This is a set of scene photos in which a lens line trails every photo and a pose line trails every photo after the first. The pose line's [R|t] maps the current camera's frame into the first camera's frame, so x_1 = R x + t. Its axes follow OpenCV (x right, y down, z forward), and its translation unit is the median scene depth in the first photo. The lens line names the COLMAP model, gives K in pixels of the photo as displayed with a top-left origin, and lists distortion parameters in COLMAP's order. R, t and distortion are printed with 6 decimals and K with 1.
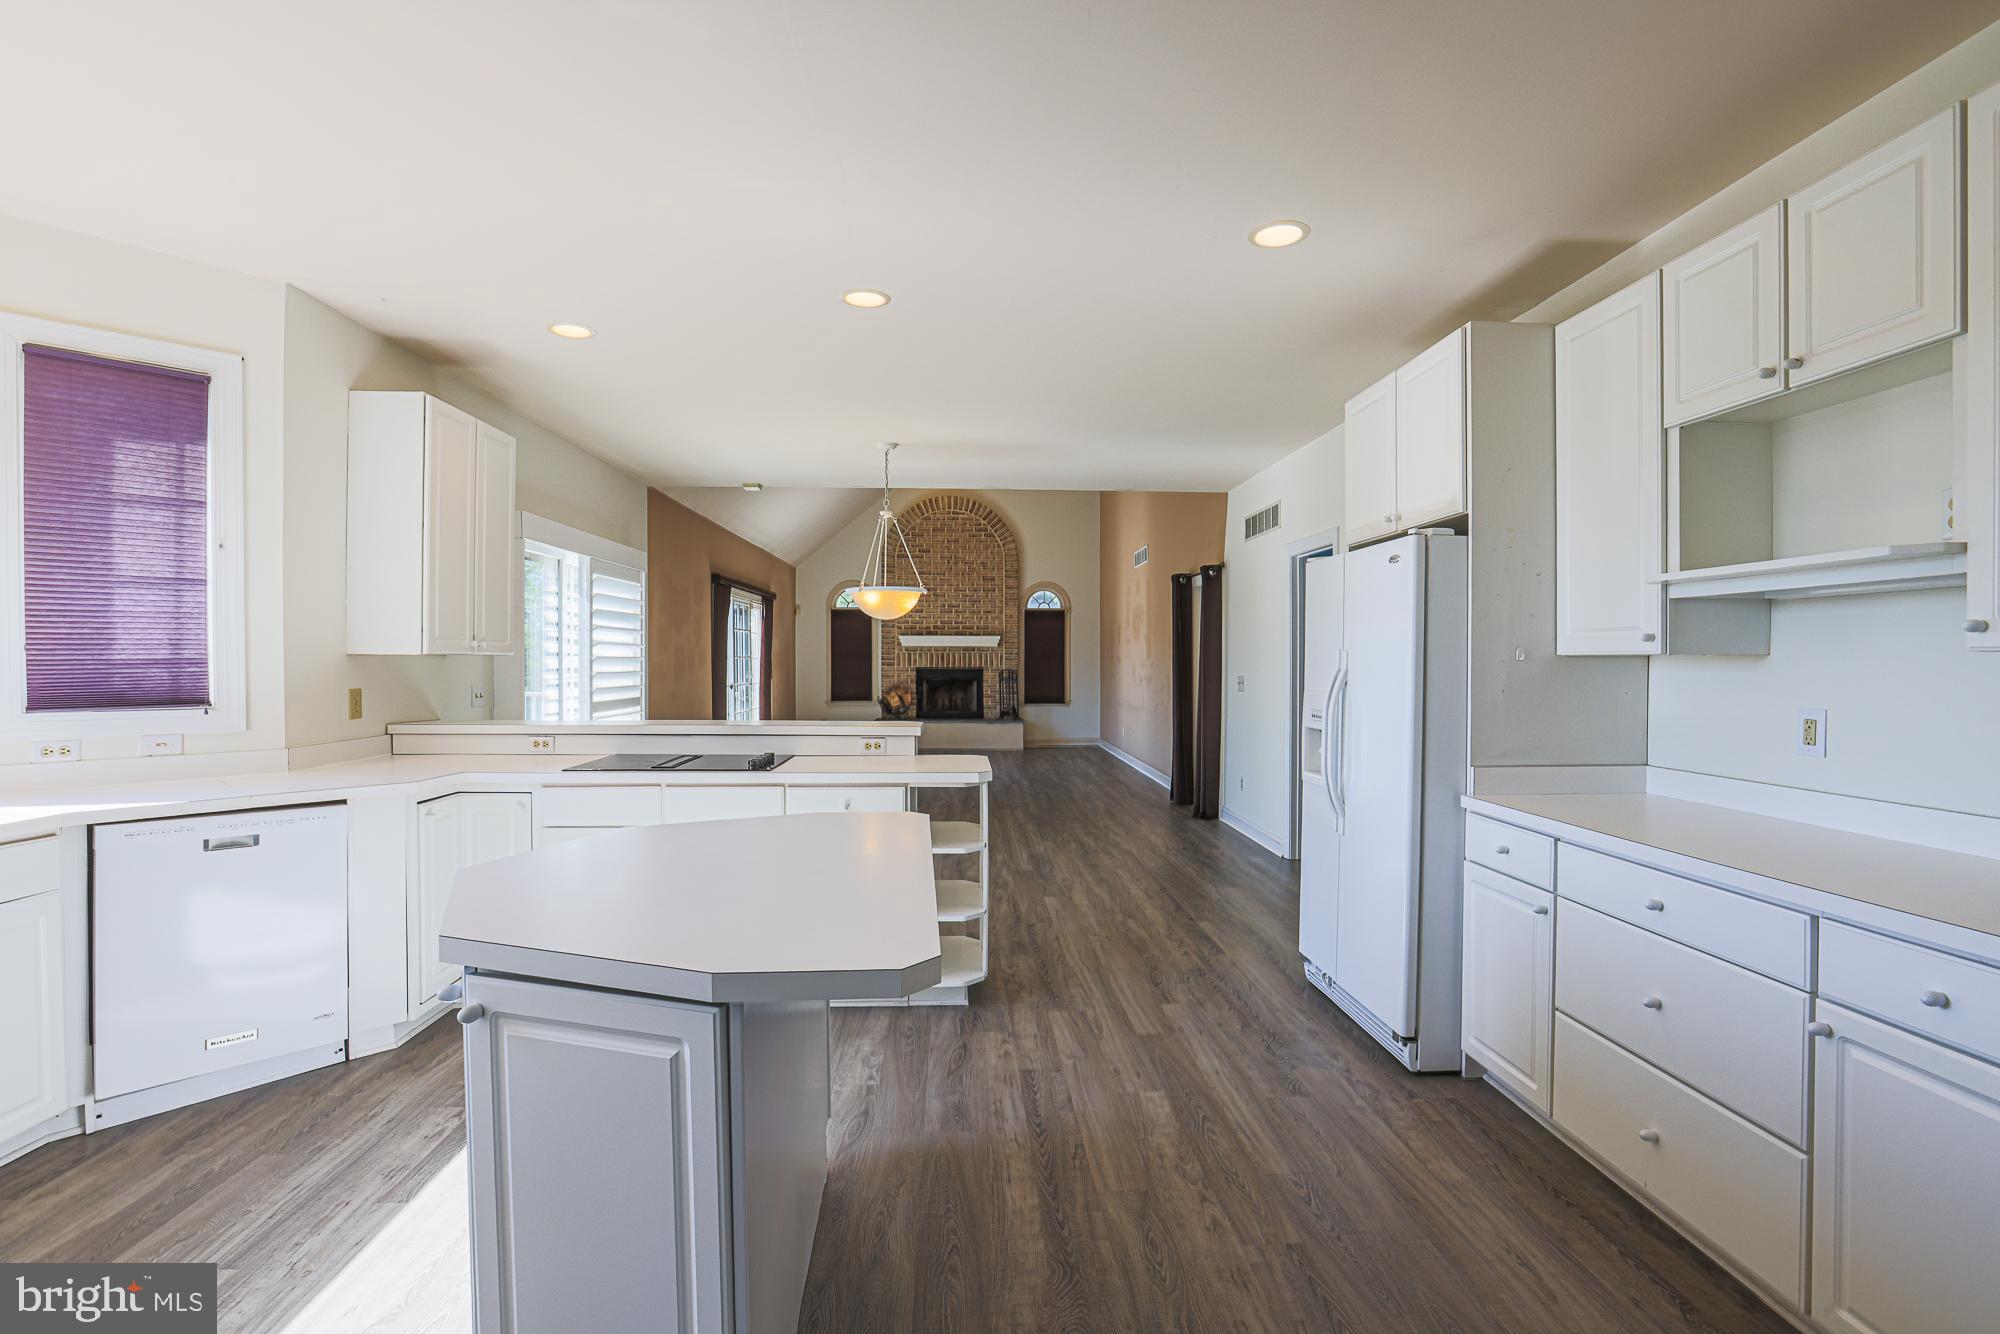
lens RADIAL K [[934.1, 0, 993.9], [0, 934.1, 656.9], [0, 0, 1]] dist [-0.065757, 0.028177]
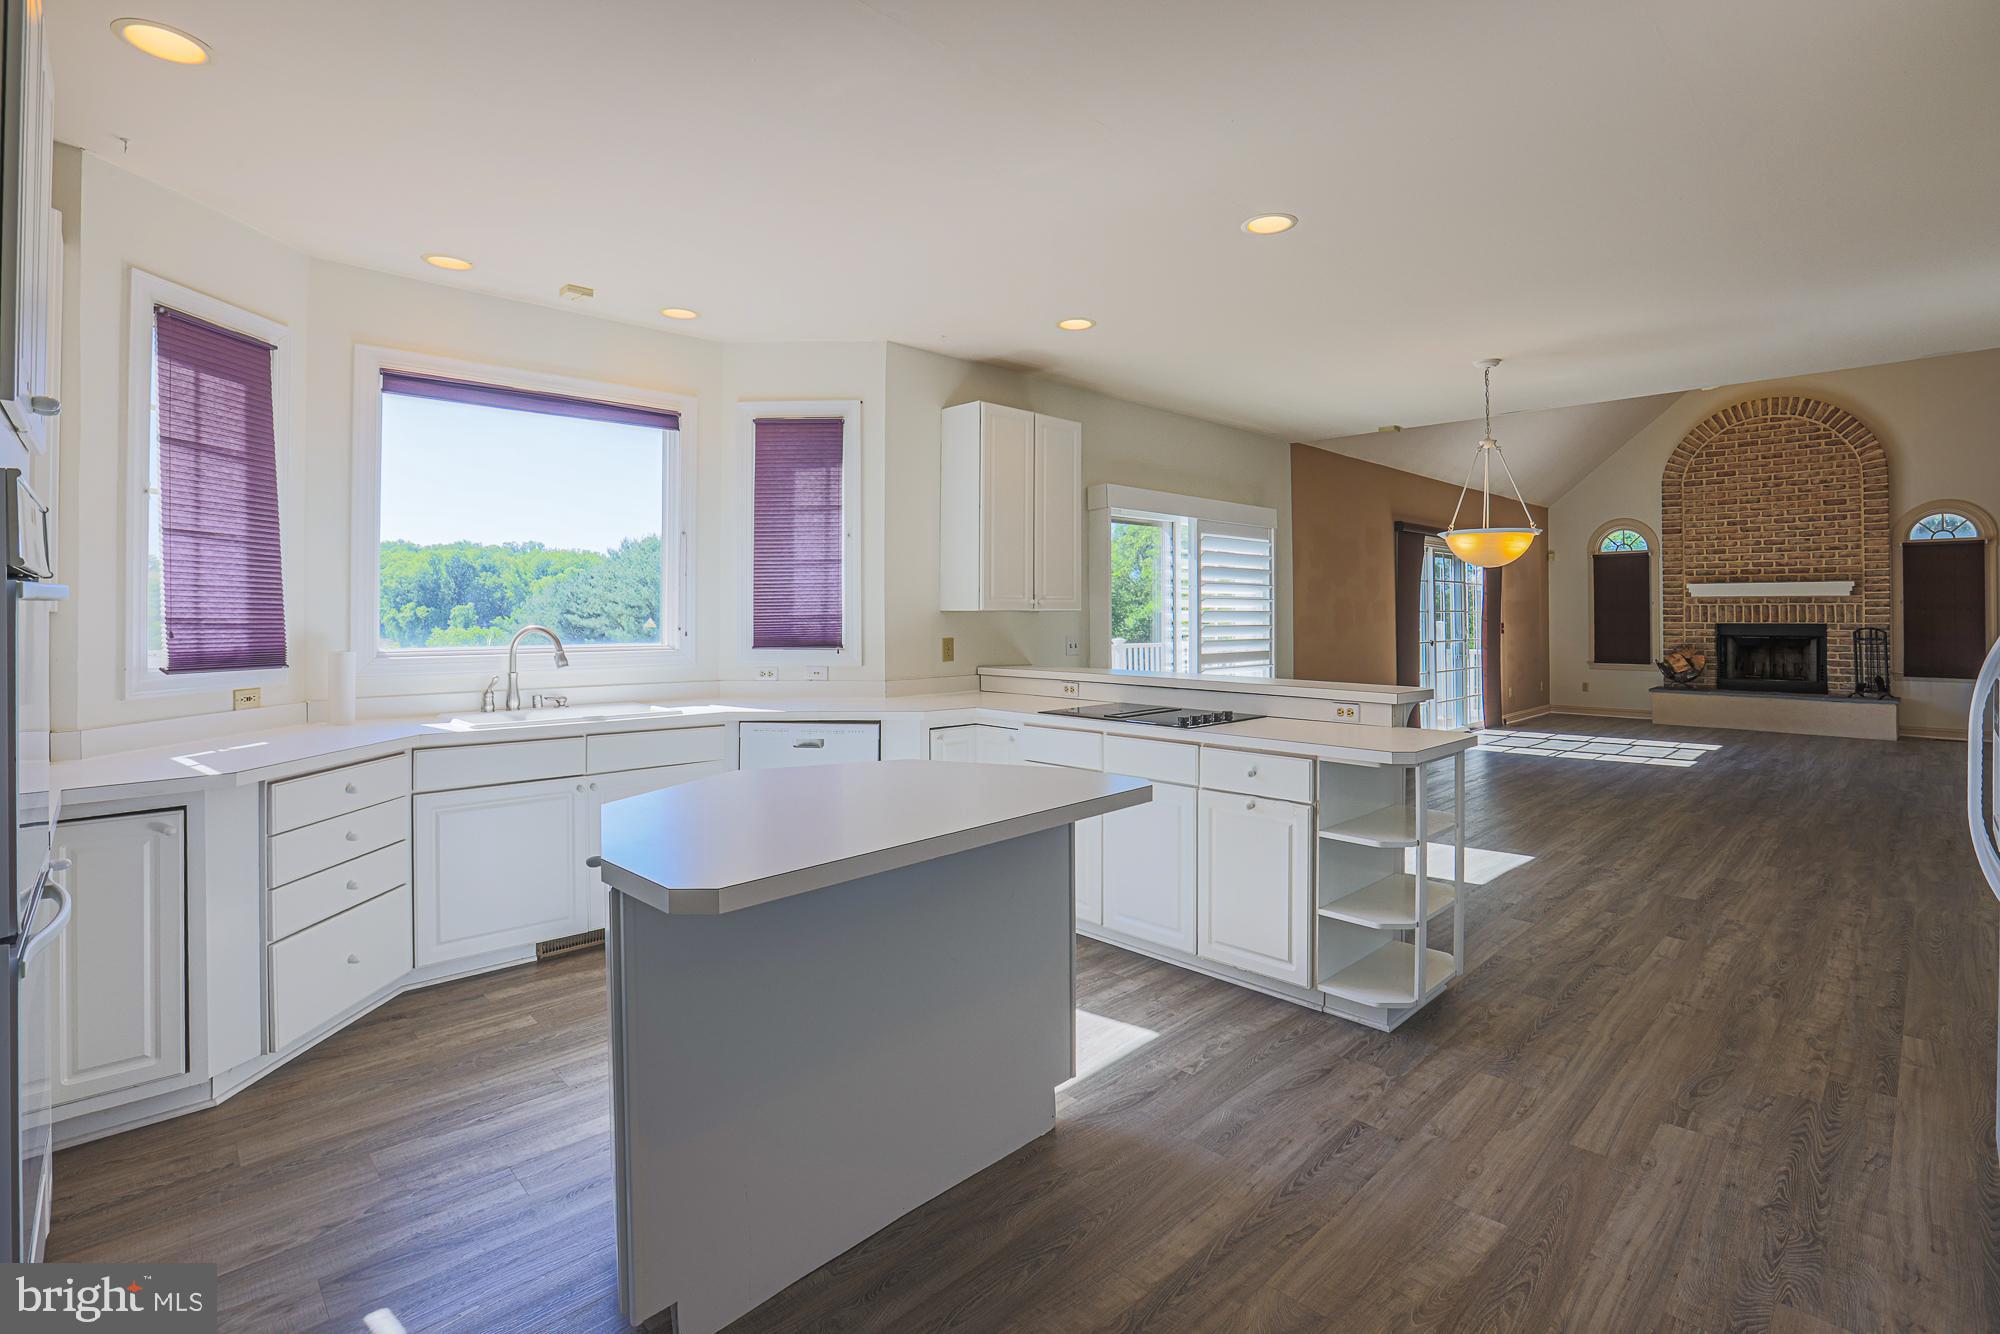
lens RADIAL K [[925.6, 0, 1002.1], [0, 925.6, 602.0], [0, 0, 1]] dist [-0.045517, 0.012847]
pose [[0.661986, -0.009740, -0.749453, 0.309152], [0.003151, 0.999943, -0.010212, -0.002019], [0.749510, 0.004398, 0.661979, 0.168578]]
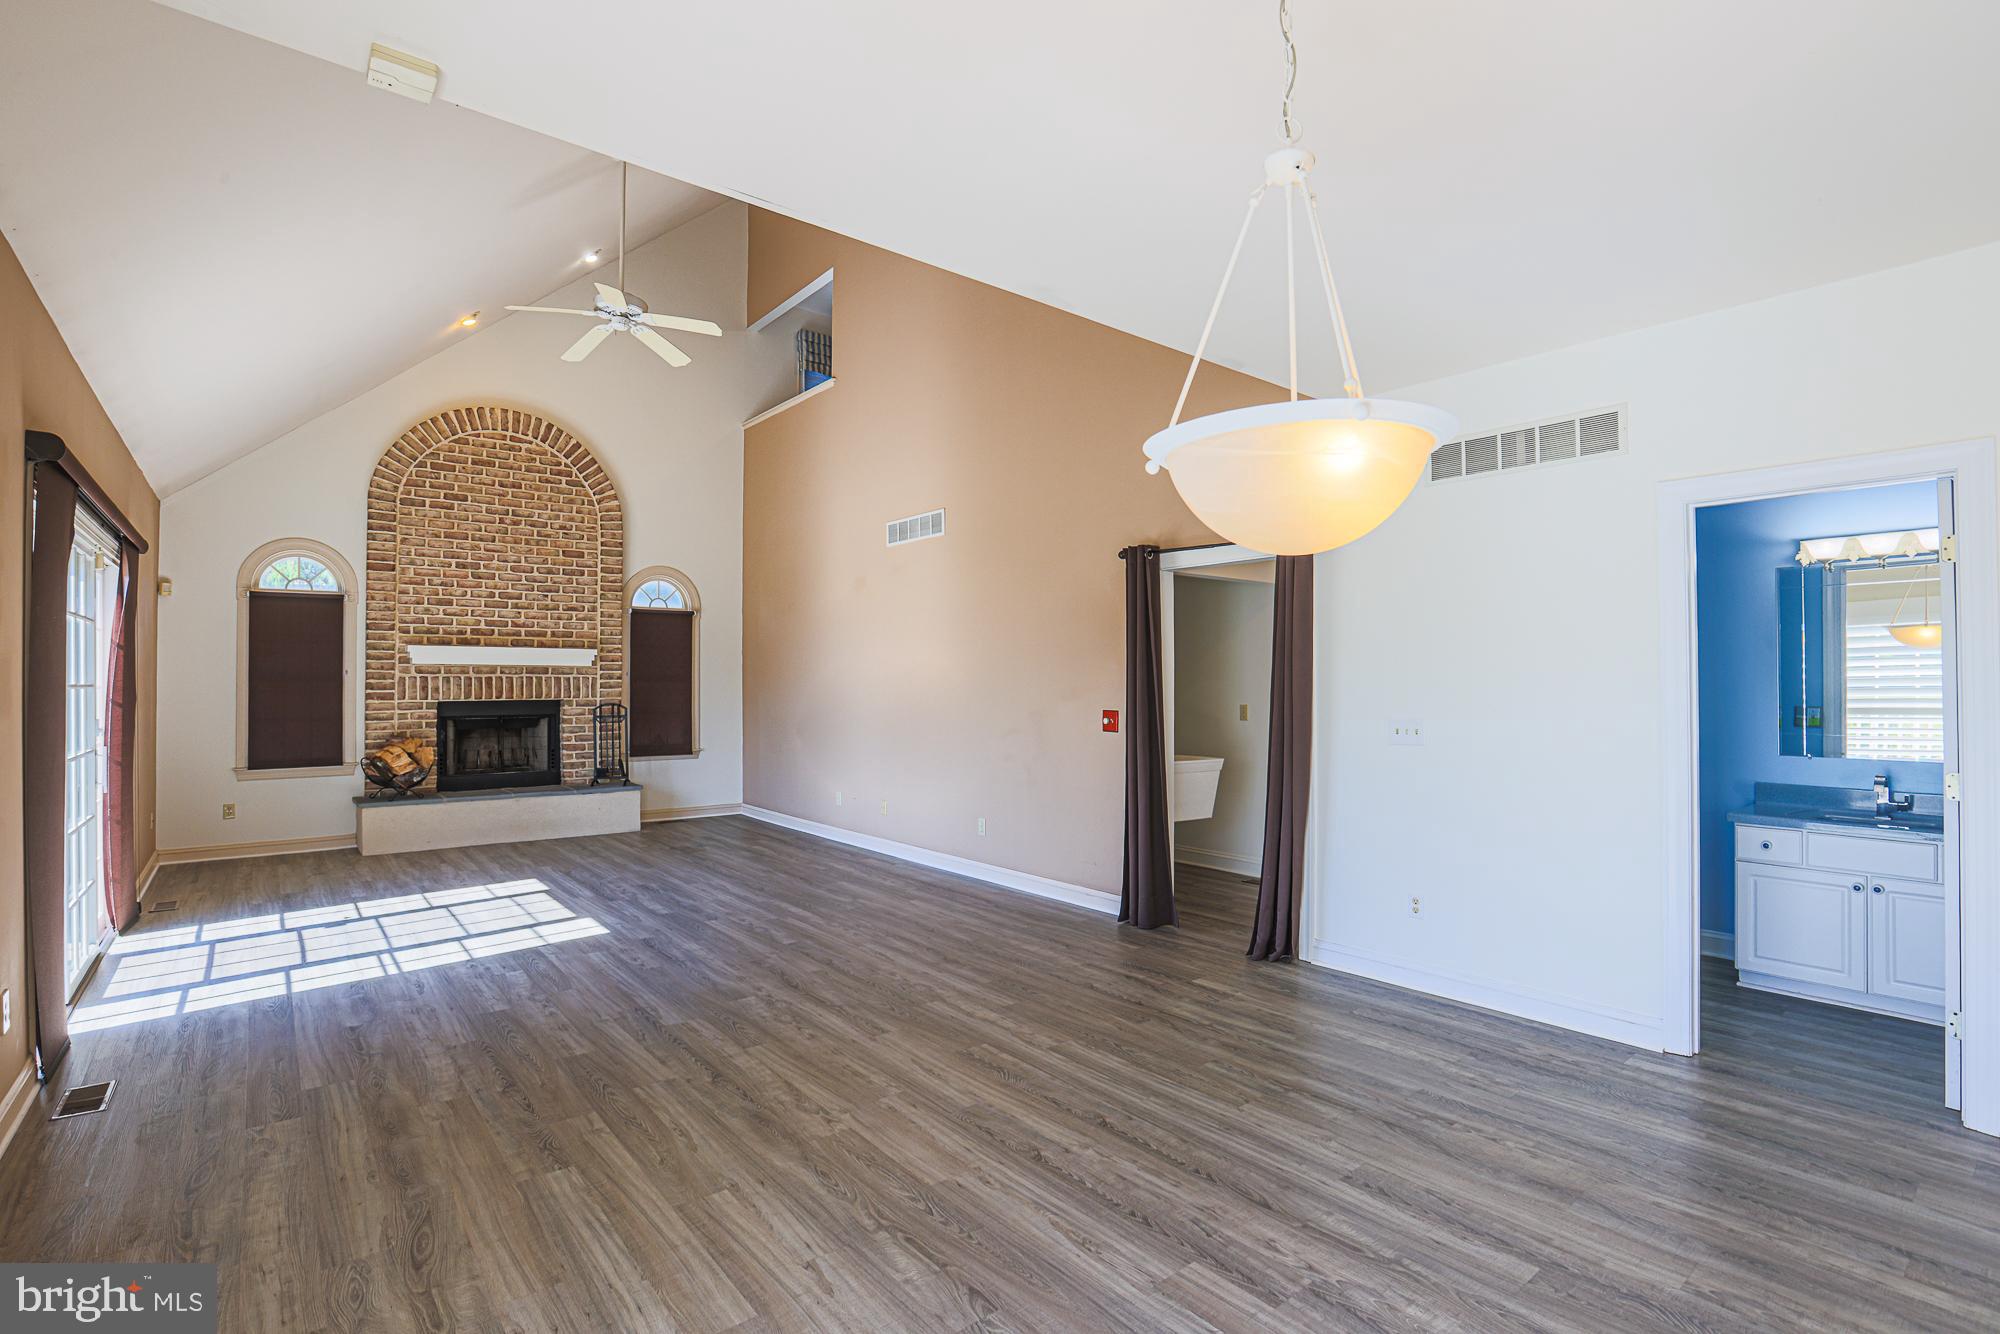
lens RADIAL K [[935.8, 0, 1000.0], [0, 935.8, 667.0], [0, 0, 1]] dist [-0.059558, 0.028102]
pose [[0.799148, 0.009082, 0.601066, -0.503138], [-0.000474, 0.999895, -0.014478, -0.004678], [-0.601135, 0.011285, 0.799068, 1.220043]]
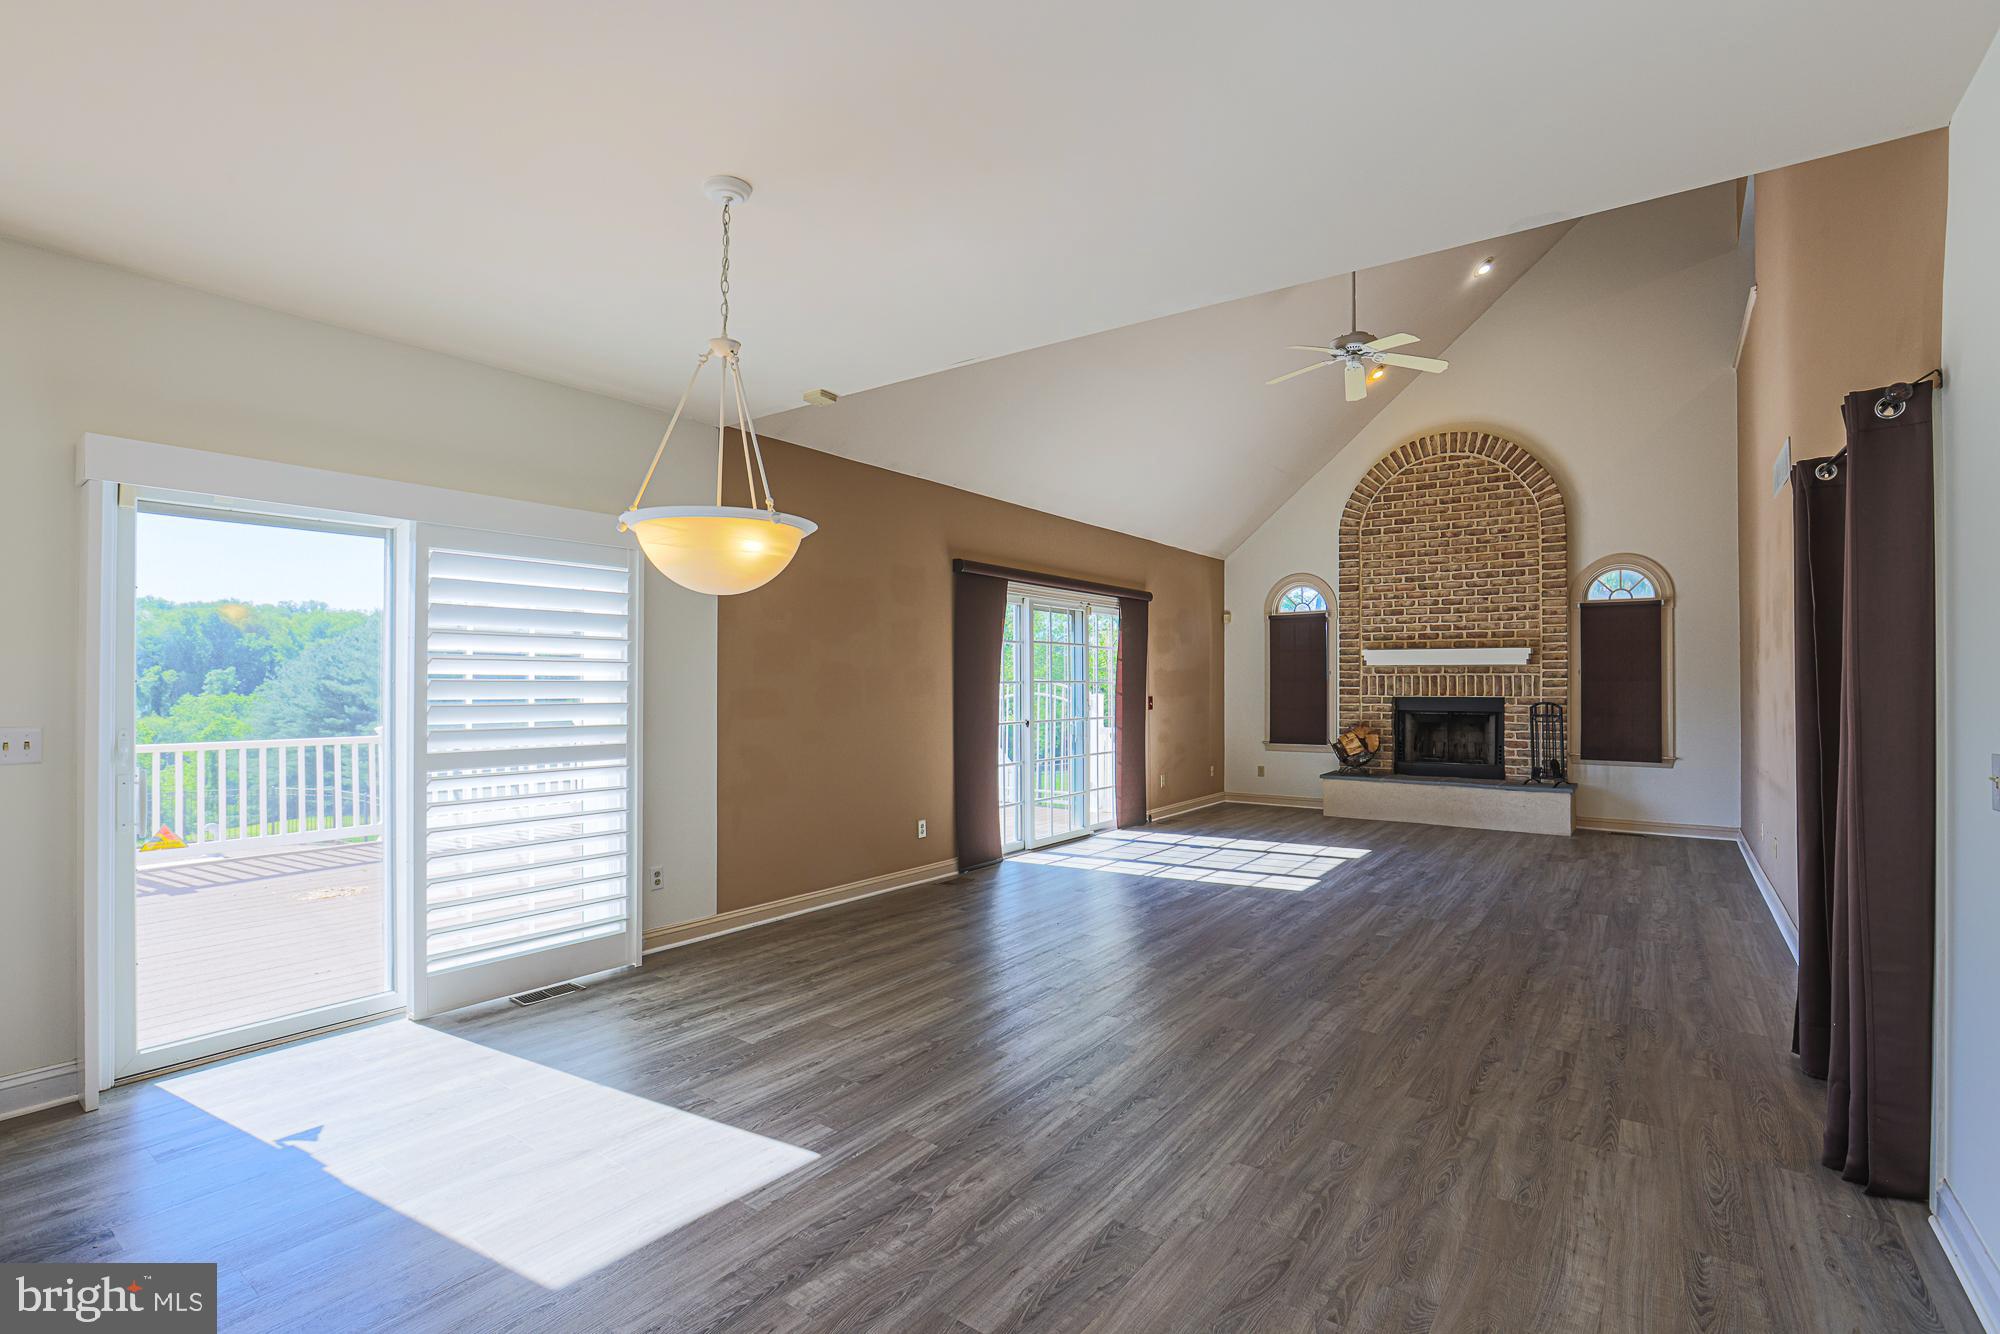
lens RADIAL K [[918.6, 0, 998.3], [0, 918.6, 671.0], [0, 0, 1]] dist [-0.060970, 0.026148]
pose [[0.782774, -0.005923, -0.622278, 0.347418], [-0.000184, 0.999952, -0.009749, -0.001738], [0.622306, 0.007746, 0.782736, 1.097544]]
